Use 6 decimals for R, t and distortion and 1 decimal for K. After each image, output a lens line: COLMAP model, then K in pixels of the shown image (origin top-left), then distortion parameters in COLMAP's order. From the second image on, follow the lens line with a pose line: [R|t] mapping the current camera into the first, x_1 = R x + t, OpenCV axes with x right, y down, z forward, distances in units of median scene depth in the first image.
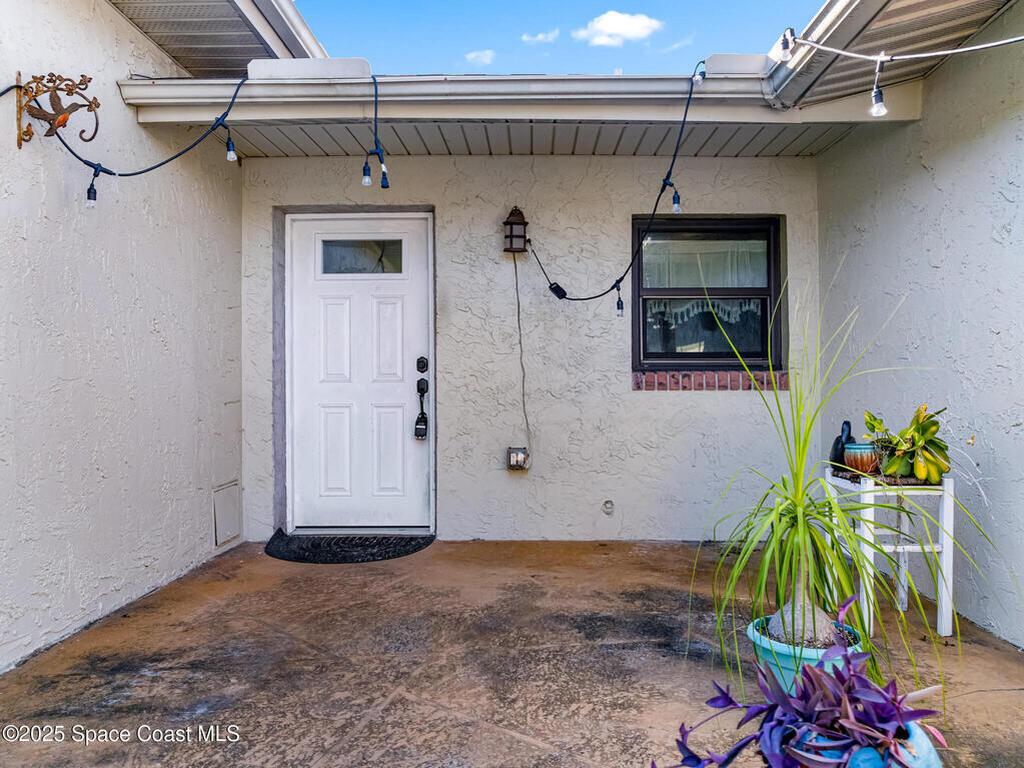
lens RADIAL K [[722.4, 0, 518.4], [0, 722.4, 379.2], [0, 0, 1]] dist [-0.030835, -0.005705]
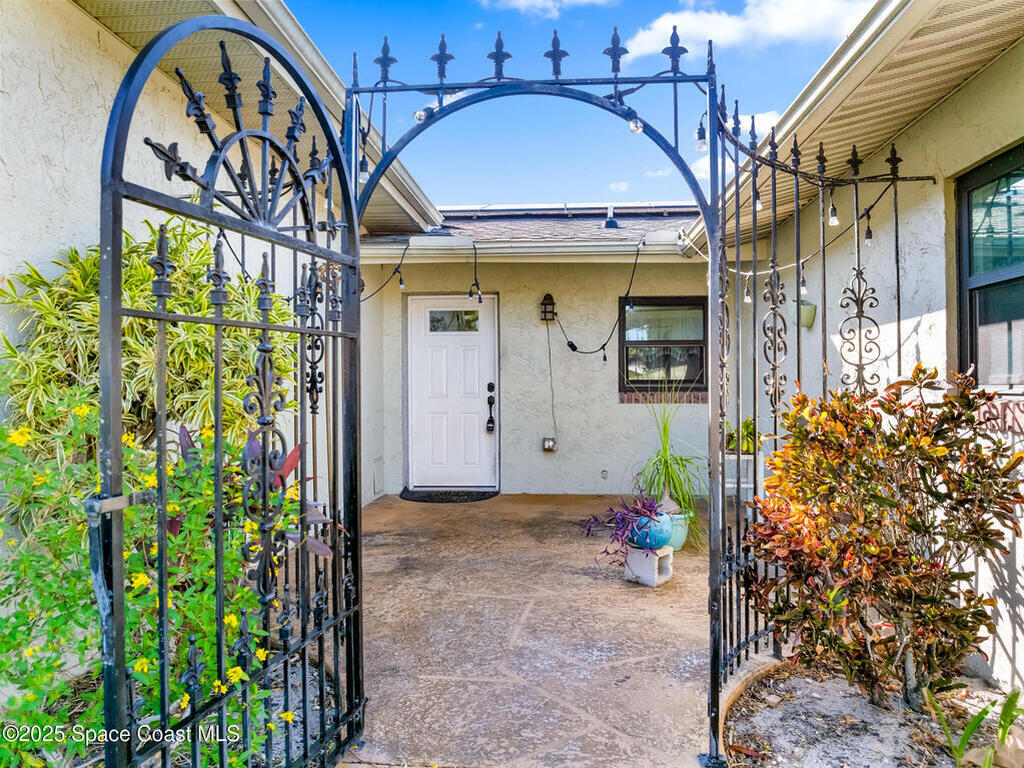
lens RADIAL K [[722.4, 0, 518.4], [0, 722.4, 379.2], [0, 0, 1]] dist [-0.030835, -0.005705]
pose [[0.998760, -0.001479, -0.049765, 0.010810], [0.001456, 0.999999, -0.000501, -0.039378], [0.049766, 0.000428, 0.998761, -0.659642]]
